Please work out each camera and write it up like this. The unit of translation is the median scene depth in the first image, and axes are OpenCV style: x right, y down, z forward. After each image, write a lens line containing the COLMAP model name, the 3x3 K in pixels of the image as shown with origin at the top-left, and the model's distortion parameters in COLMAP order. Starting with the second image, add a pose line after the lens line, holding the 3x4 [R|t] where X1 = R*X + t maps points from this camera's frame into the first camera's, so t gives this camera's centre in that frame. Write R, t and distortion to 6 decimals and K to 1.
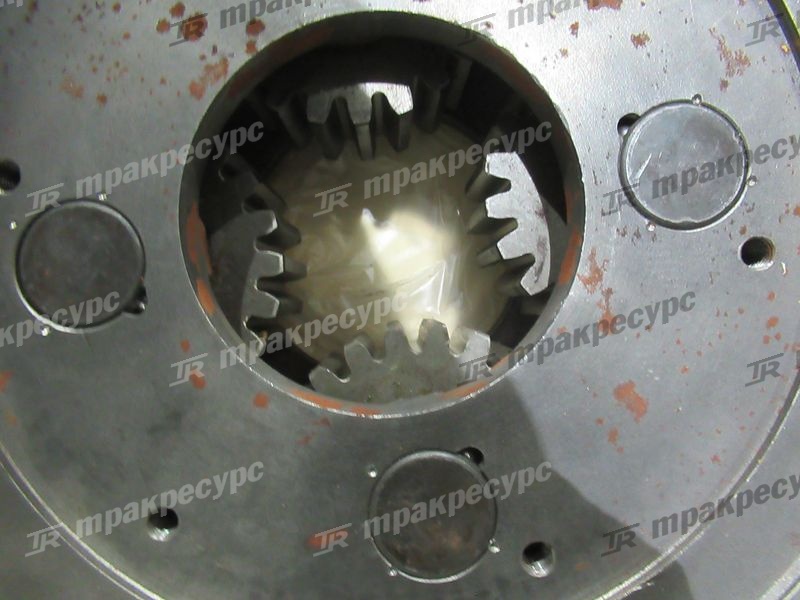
lens RADIAL K [[600.5, 0, 395.5], [0, 600.5, 300.1], [0, 0, 1]] dist [-0.000539, 0.003072]
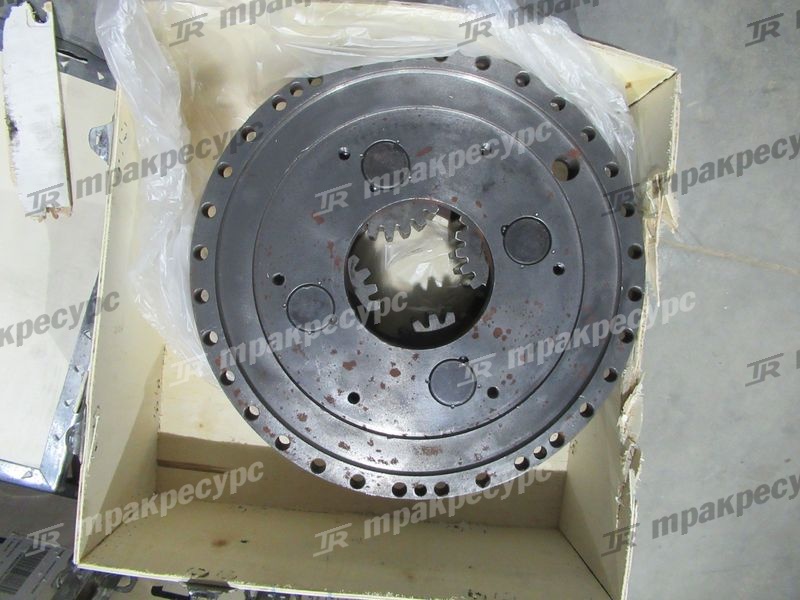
lens RADIAL K [[600.5, 0, 400.3], [0, 600.5, 297.1], [0, 0, 1]] dist [-0.000539, 0.003072]
pose [[-0.989598, 0.139873, -0.033643, 0.168810], [-0.138458, -0.989510, -0.041233, -0.120610], [-0.039057, -0.036146, 0.998583, -1.678538]]
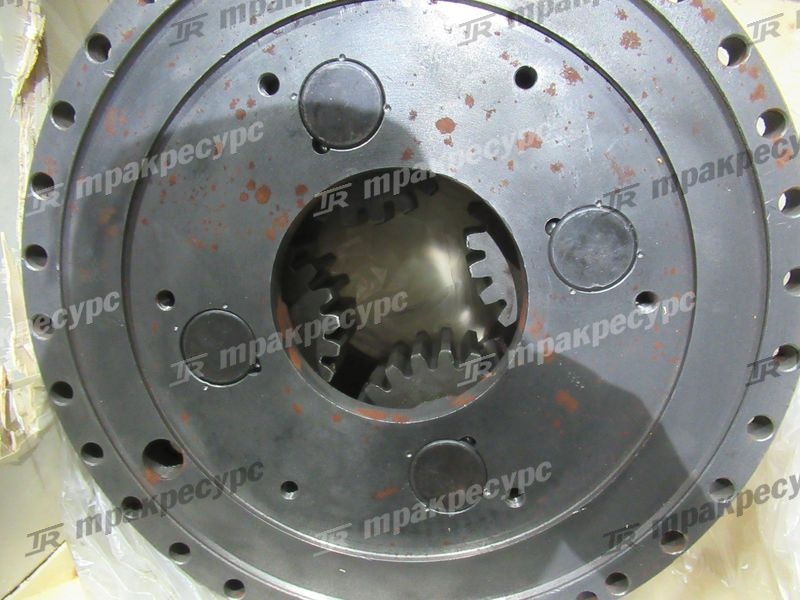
lens RADIAL K [[600.5, 0, 398.4], [0, 600.5, 298.8], [0, 0, 1]] dist [-0.000539, 0.003072]
pose [[0.988373, -0.094765, -0.118903, 0.168852], [0.114647, 0.978155, 0.173406, -0.417454], [0.099873, -0.185022, 0.977646, -0.530726]]
